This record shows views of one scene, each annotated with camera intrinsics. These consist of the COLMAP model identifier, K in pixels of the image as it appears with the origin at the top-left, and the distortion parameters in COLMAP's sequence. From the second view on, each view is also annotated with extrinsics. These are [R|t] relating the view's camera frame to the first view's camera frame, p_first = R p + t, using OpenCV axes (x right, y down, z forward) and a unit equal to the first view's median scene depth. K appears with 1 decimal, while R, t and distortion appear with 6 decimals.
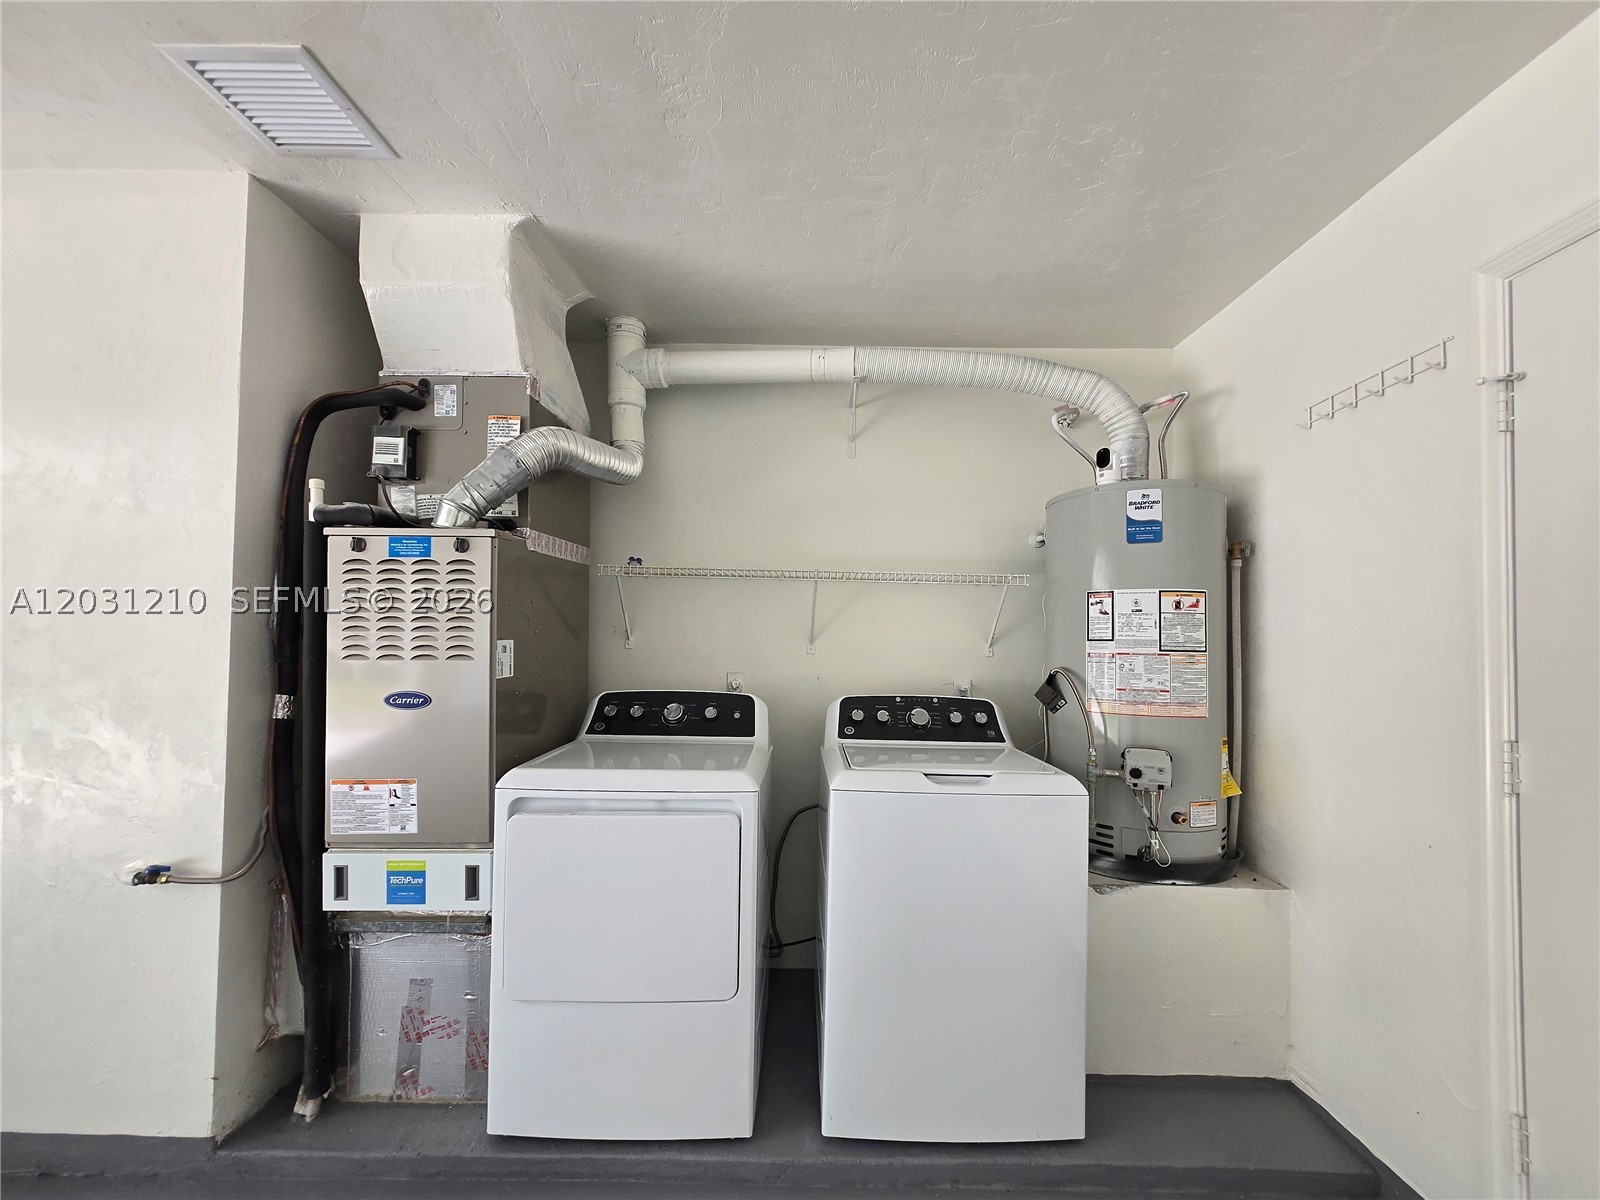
lens RADIAL K [[623.0, 0, 798.3], [0, 623.0, 630.0], [0, 0, 1]] dist [0.011202, 0.000472]
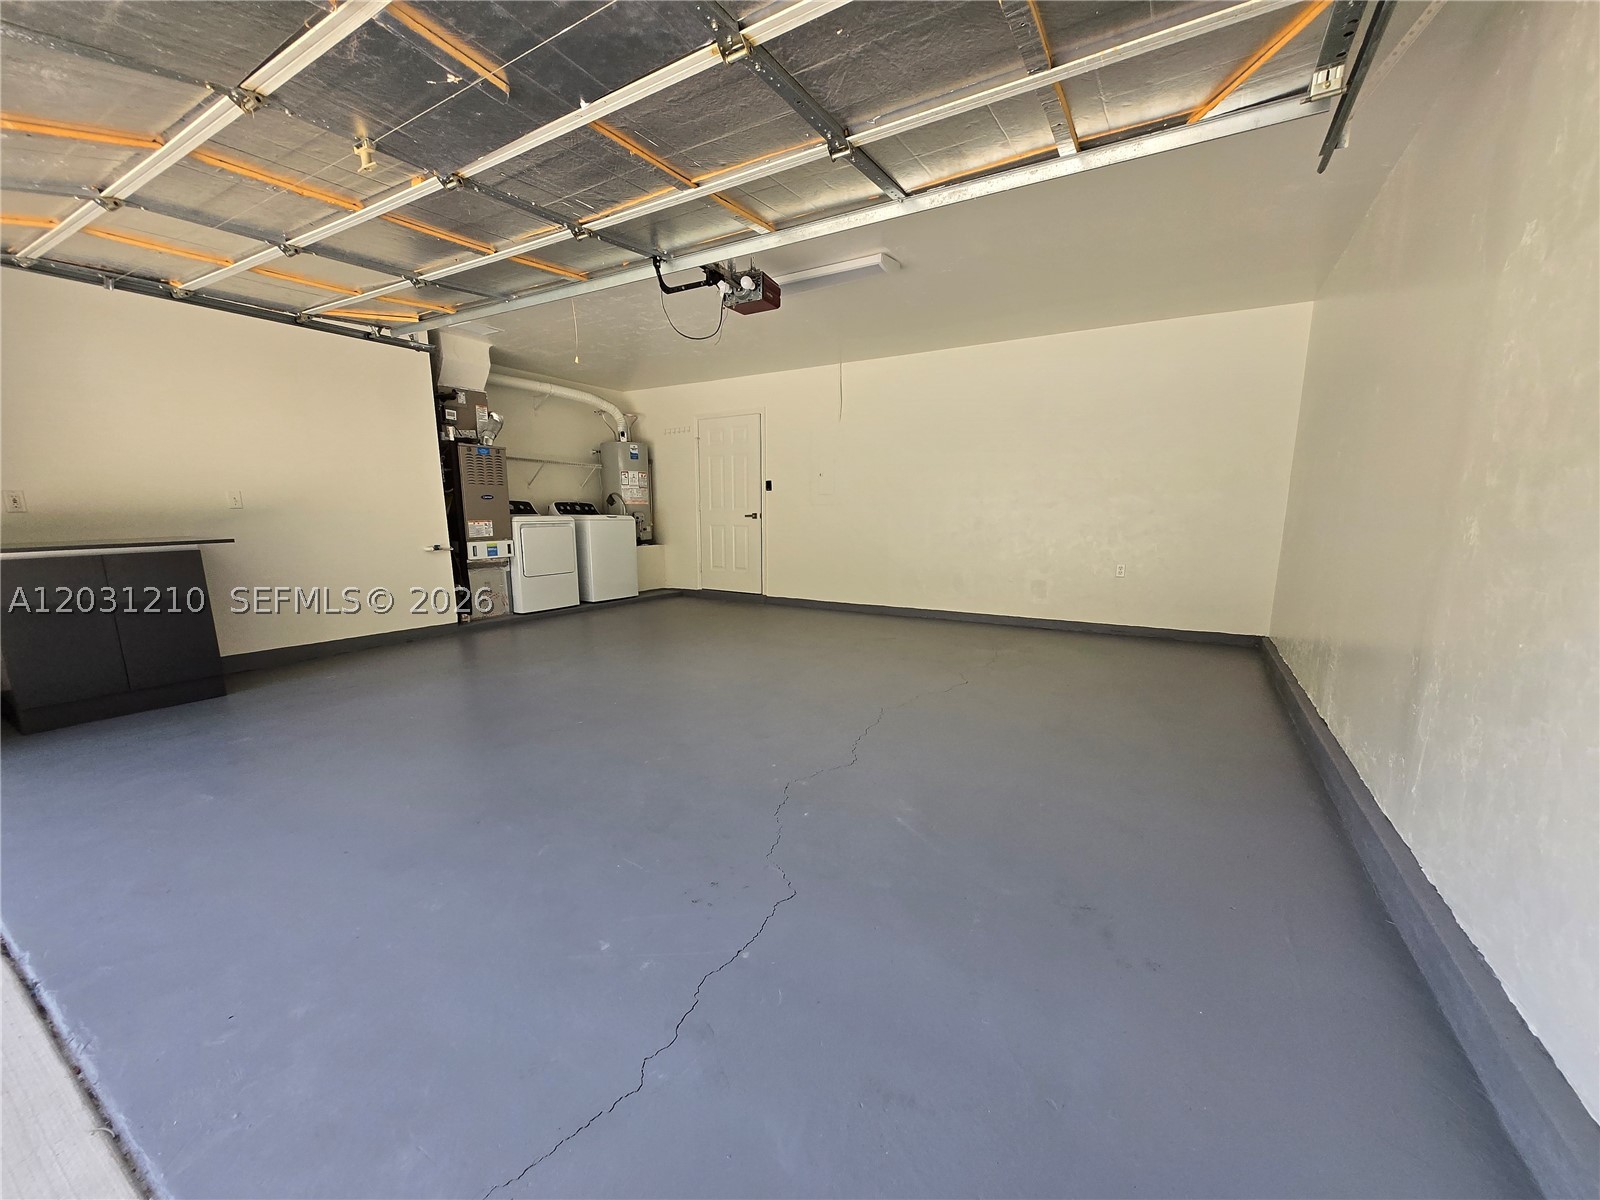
lens RADIAL K [[623.0, 0, 804.2], [0, 623.0, 604.9], [0, 0, 1]] dist [0.011202, 0.000472]
pose [[0.510496, -0.143623, 0.847801, -2.403663], [-0.009319, 0.984970, 0.172471, 0.076793], [-0.859830, -0.095946, 0.501485, -1.998049]]
